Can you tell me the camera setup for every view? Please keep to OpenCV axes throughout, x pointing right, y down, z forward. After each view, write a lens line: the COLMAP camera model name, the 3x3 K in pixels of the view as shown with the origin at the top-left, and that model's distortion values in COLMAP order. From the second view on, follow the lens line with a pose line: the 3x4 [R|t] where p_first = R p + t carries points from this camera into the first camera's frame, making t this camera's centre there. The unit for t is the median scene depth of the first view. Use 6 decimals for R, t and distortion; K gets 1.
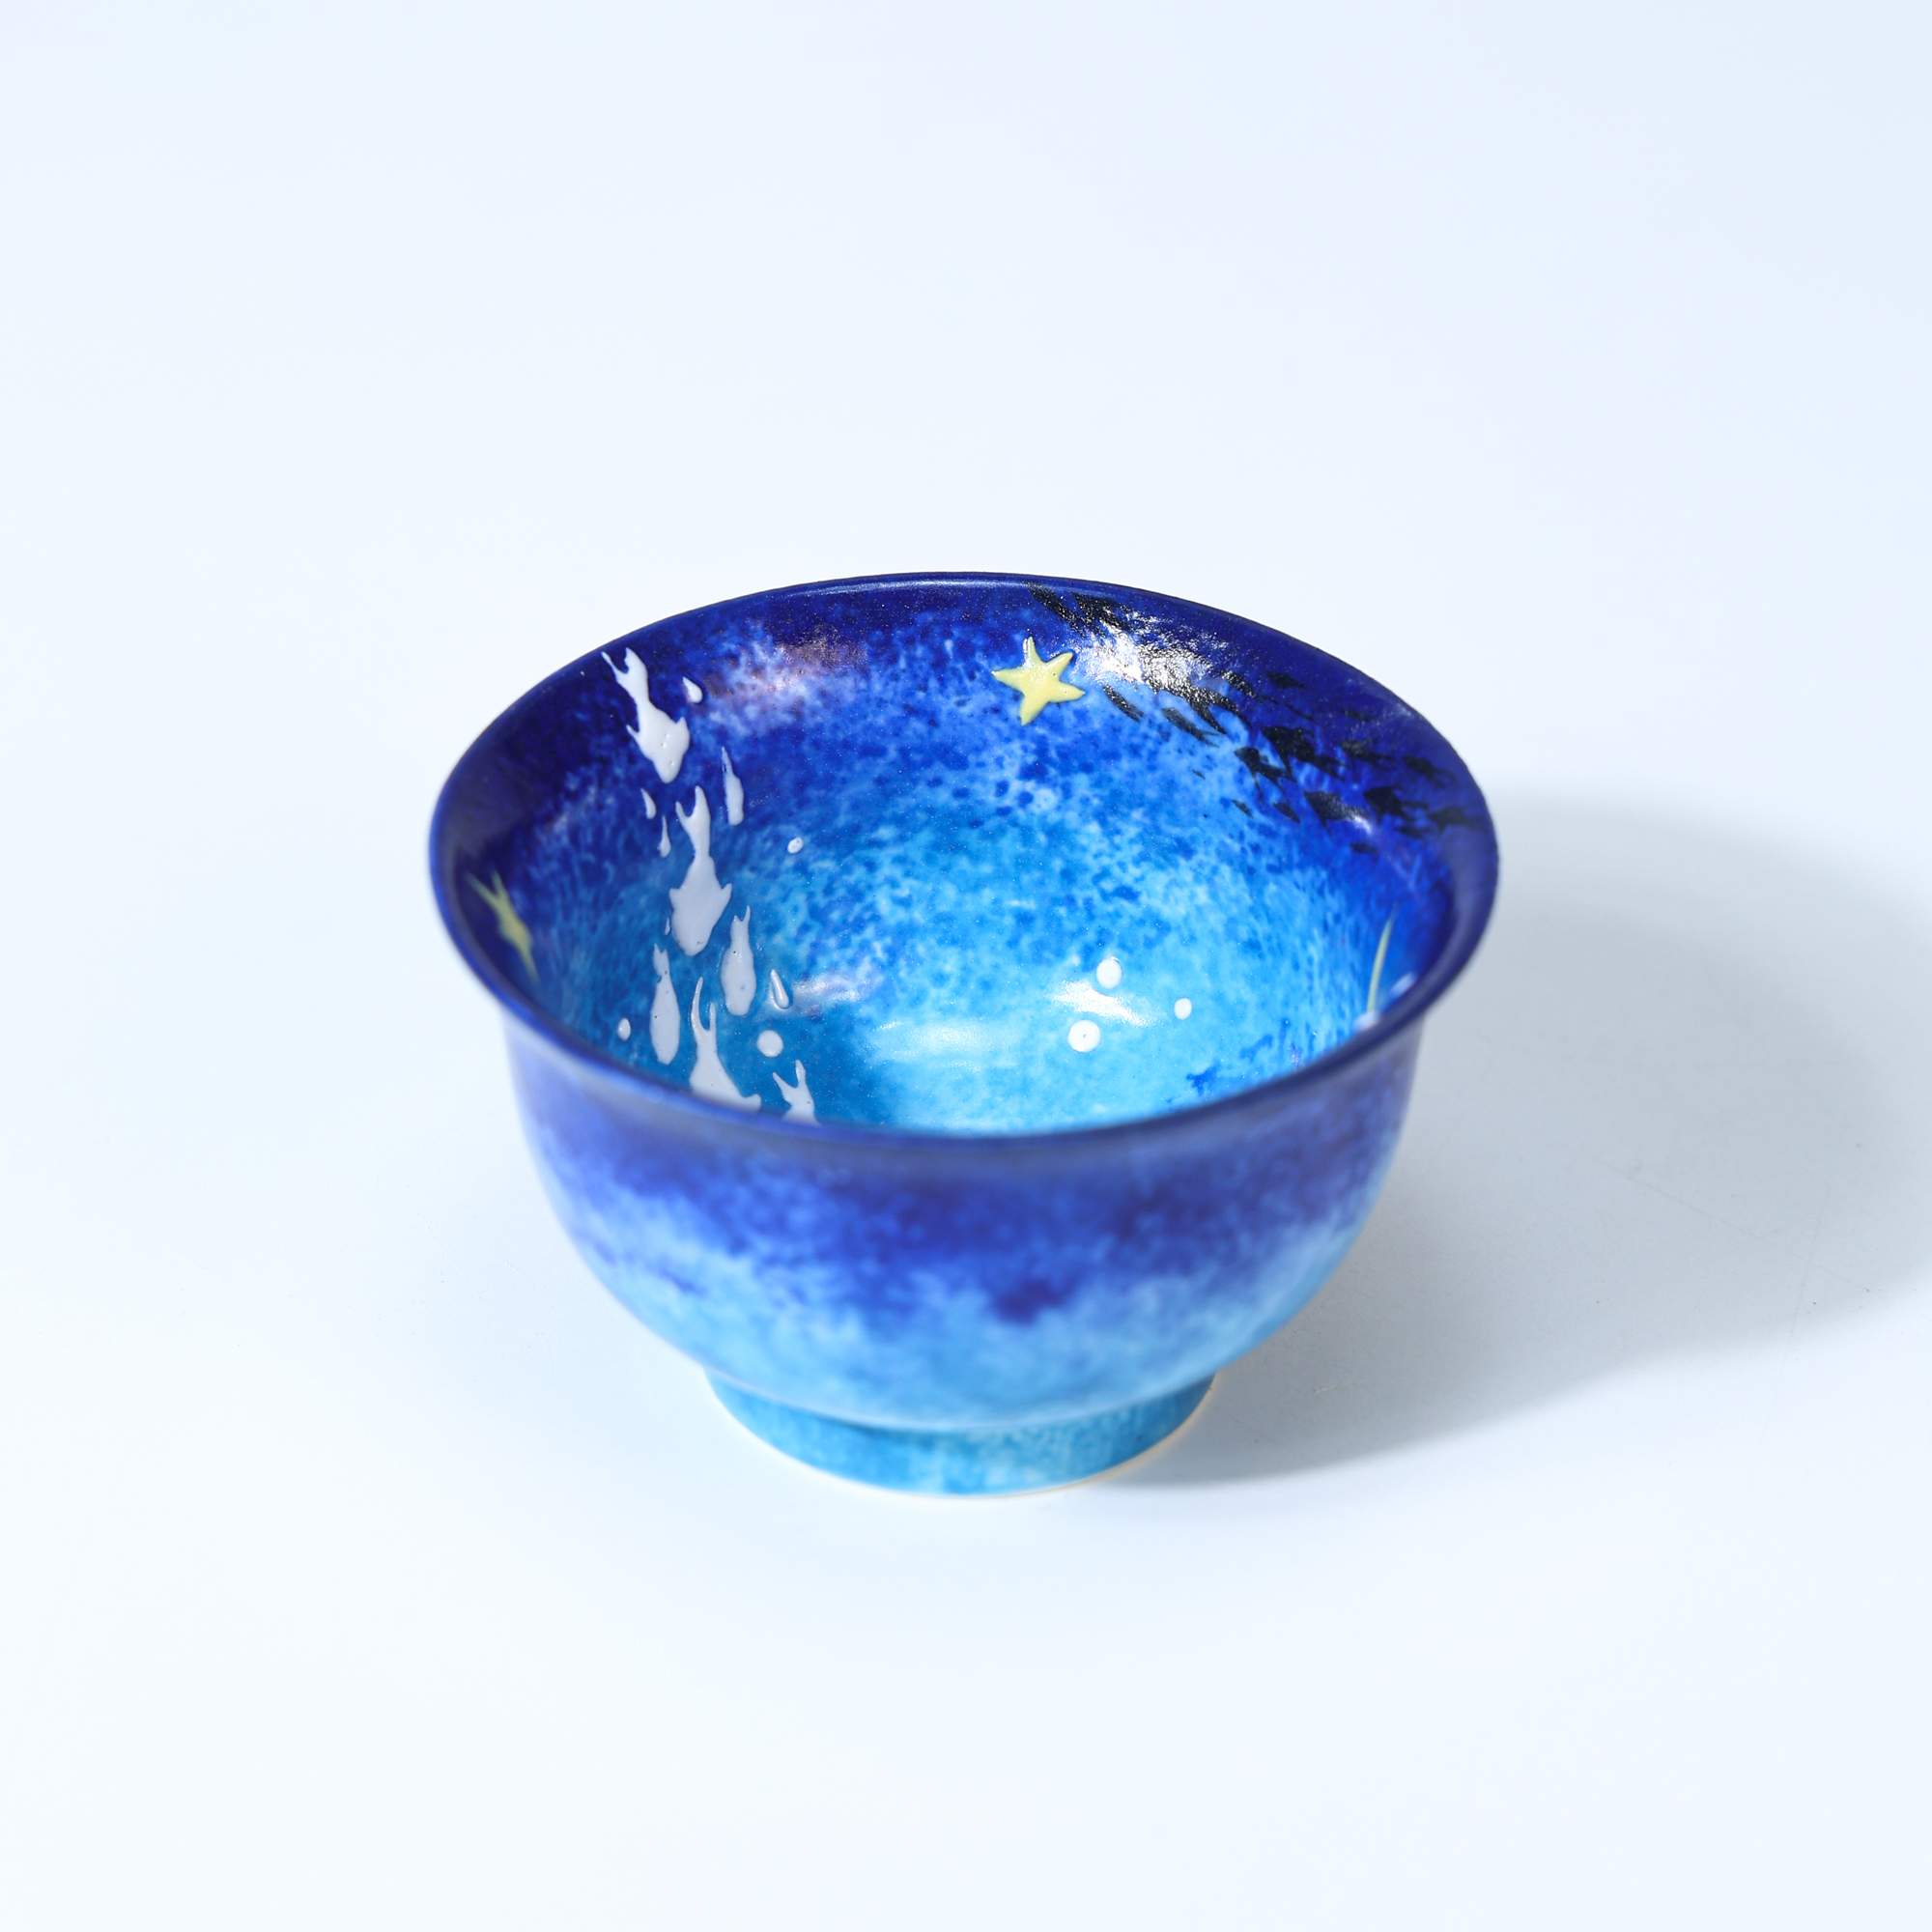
lens RADIAL K [[8438.3, 0, 966.0], [0, 8438.3, 966.0], [0, 0, 1]] dist [0.077739, -0.448734]
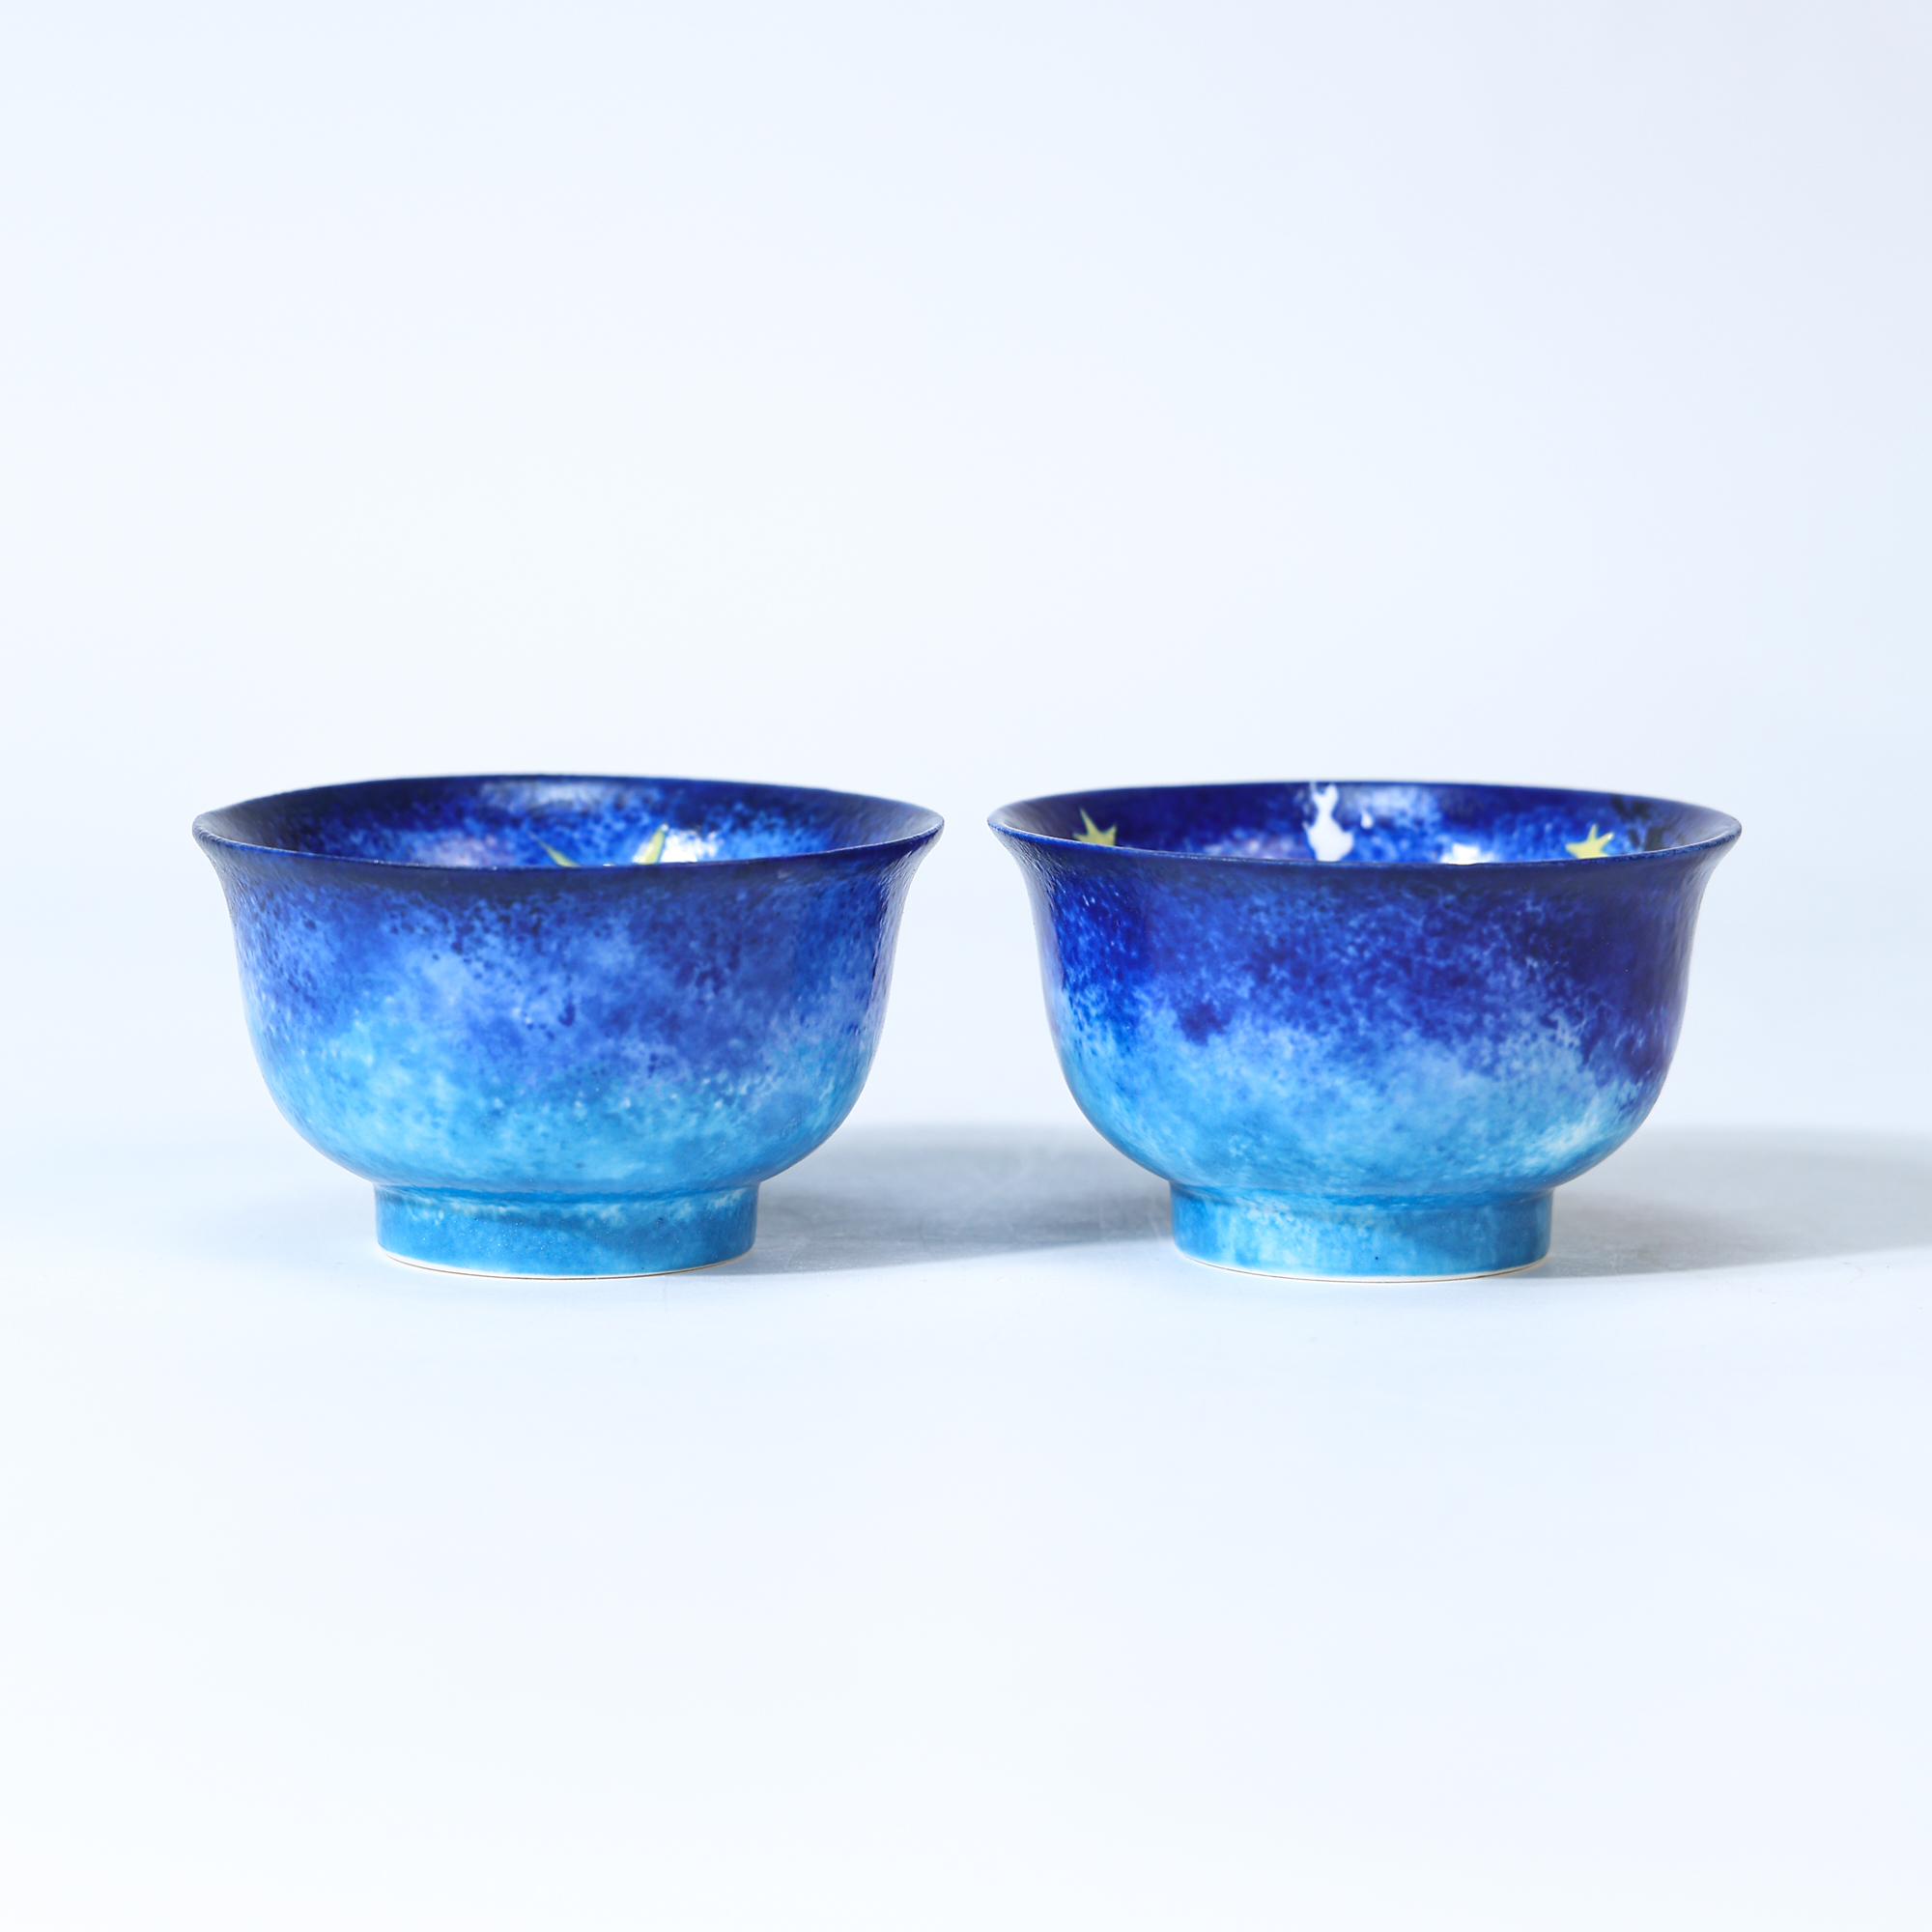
lens RADIAL K [[7340.4, 0, 966.0], [0, 7340.4, 966.0], [0, 0, 1]] dist [0.376960, 2.127090]
pose [[0.765013, 0.083727, -0.638549, 0.709204], [-0.351774, 0.884858, -0.305420, 0.391467], [0.539454, 0.458275, 0.706381, 0.091789]]
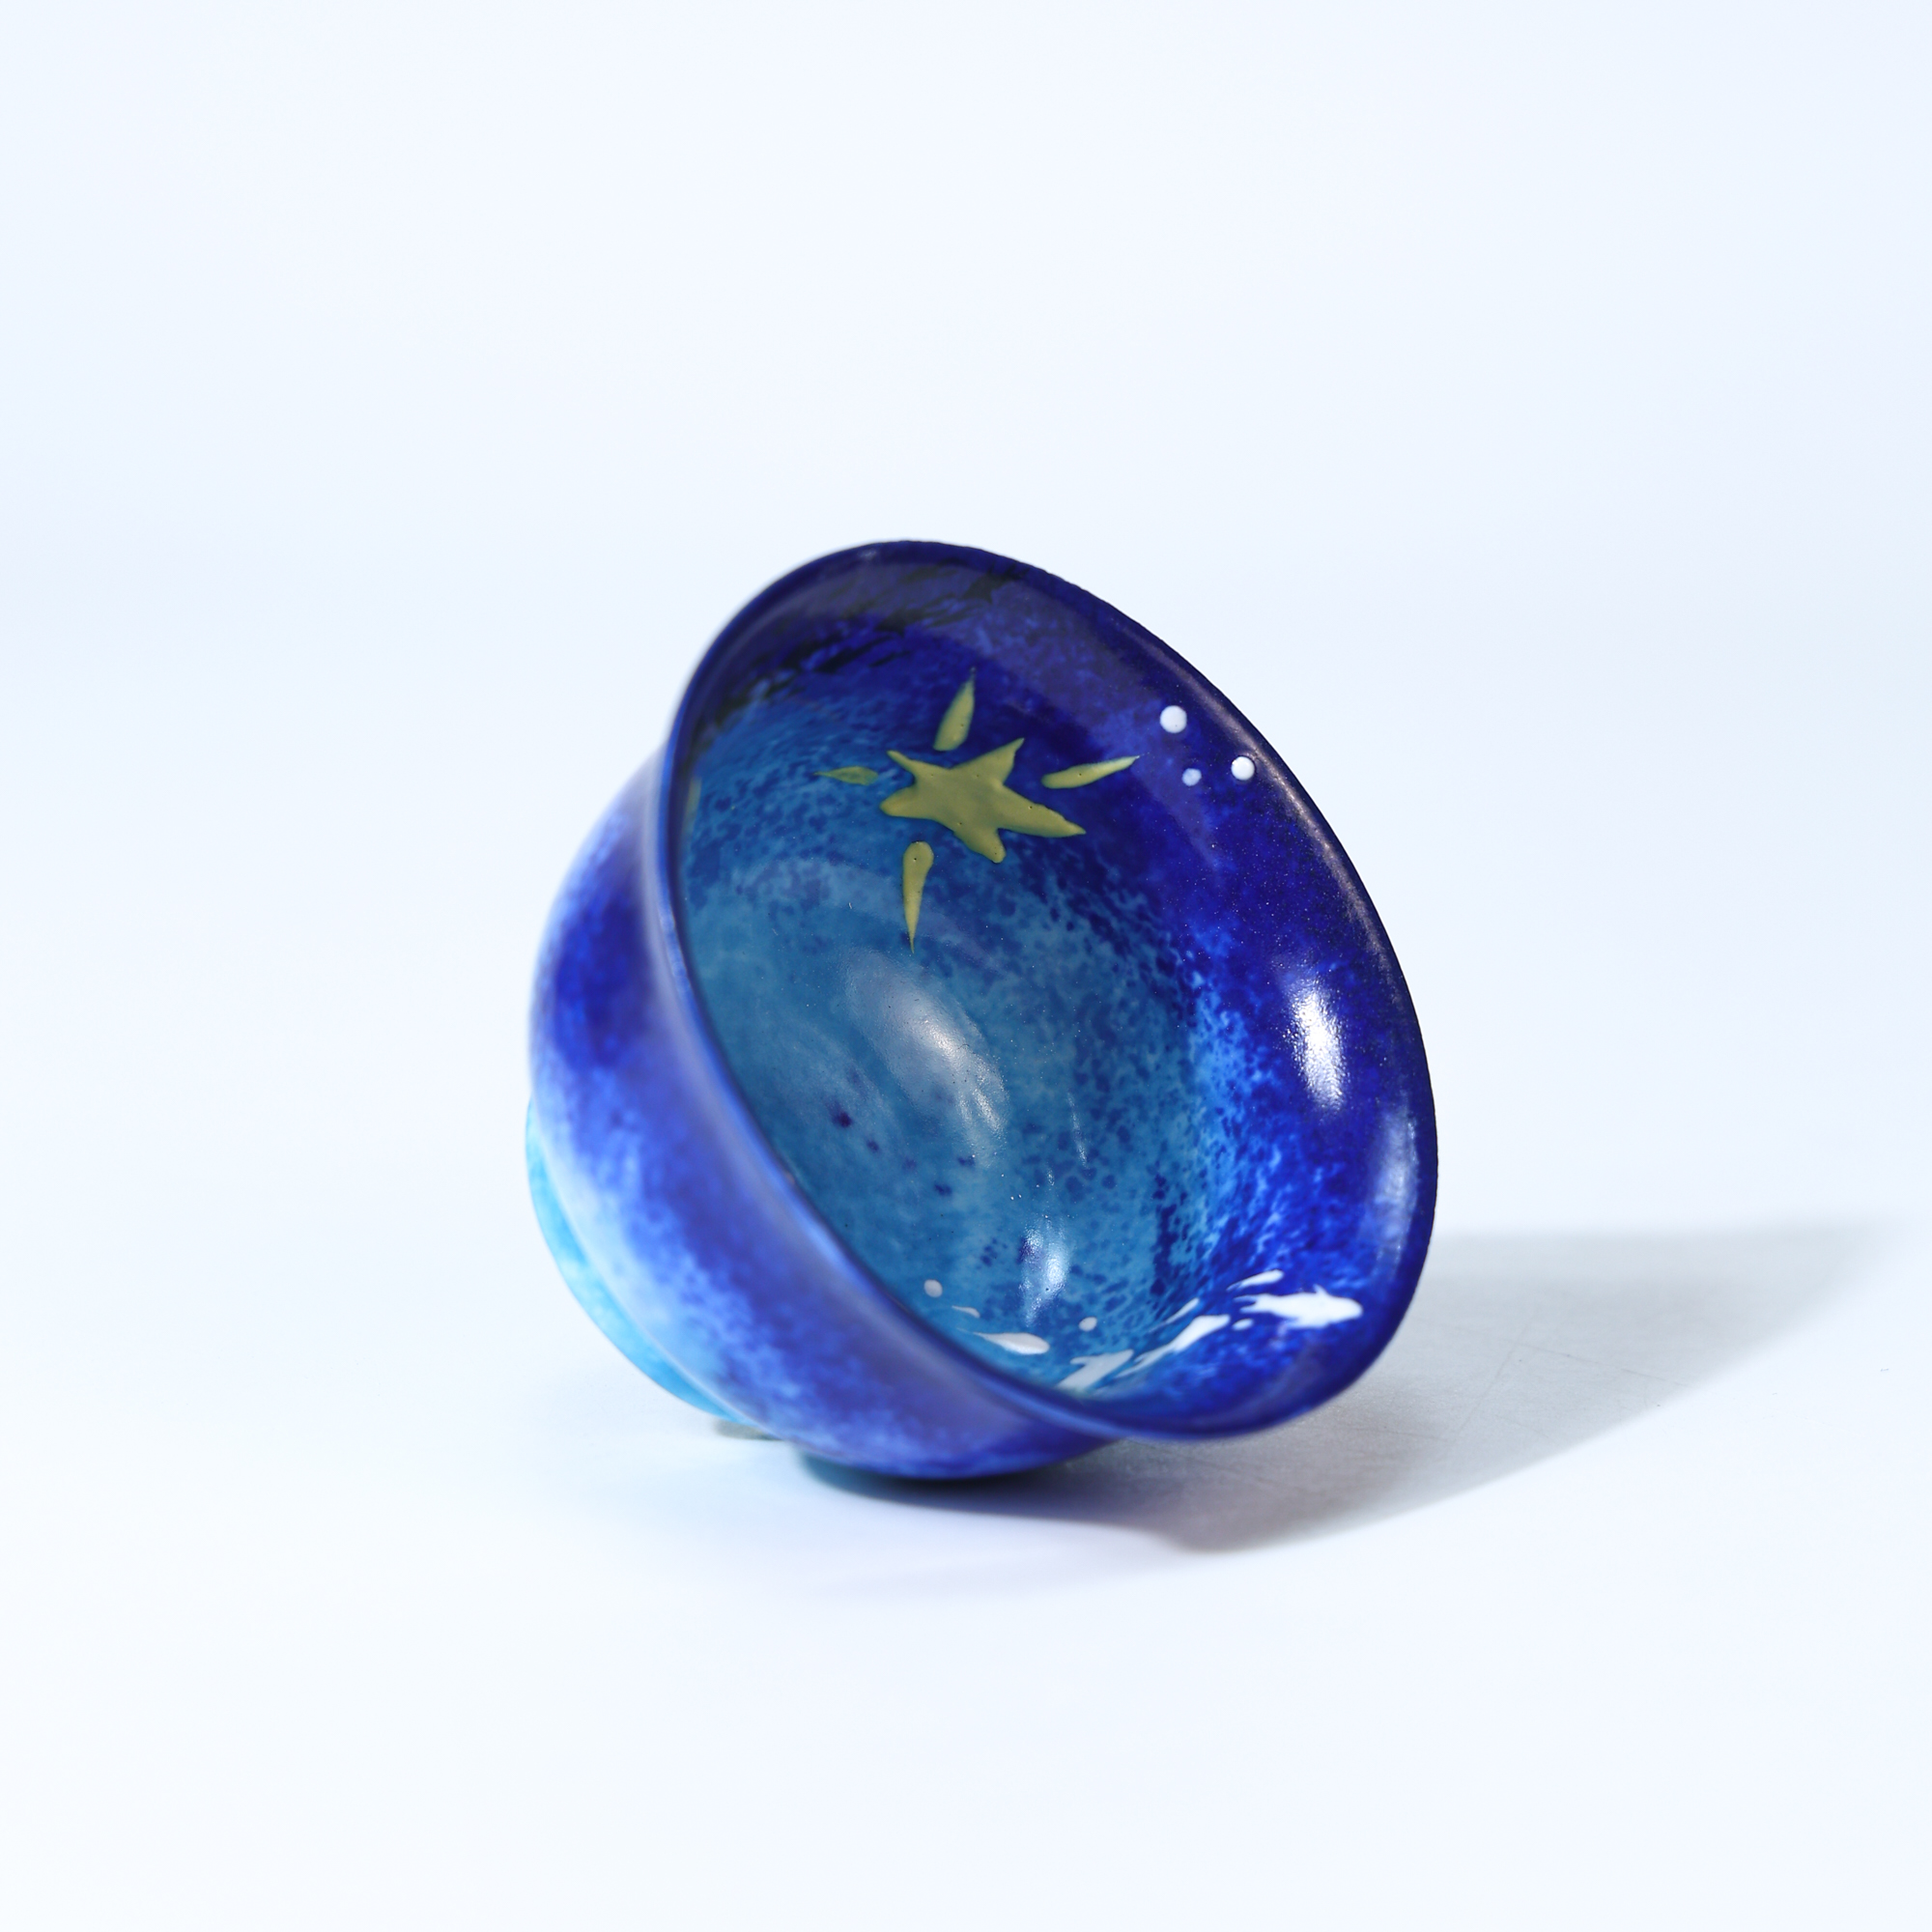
lens RADIAL K [[8438.3, 0, 966.0], [0, 8438.3, 966.0], [0, 0, 1]] dist [0.077739, -0.448734]
pose [[-0.020274, -0.856374, 0.515958, -0.530416], [-0.094869, 0.515383, 0.851692, -0.891505], [-0.995283, -0.031681, -0.091692, 1.058733]]
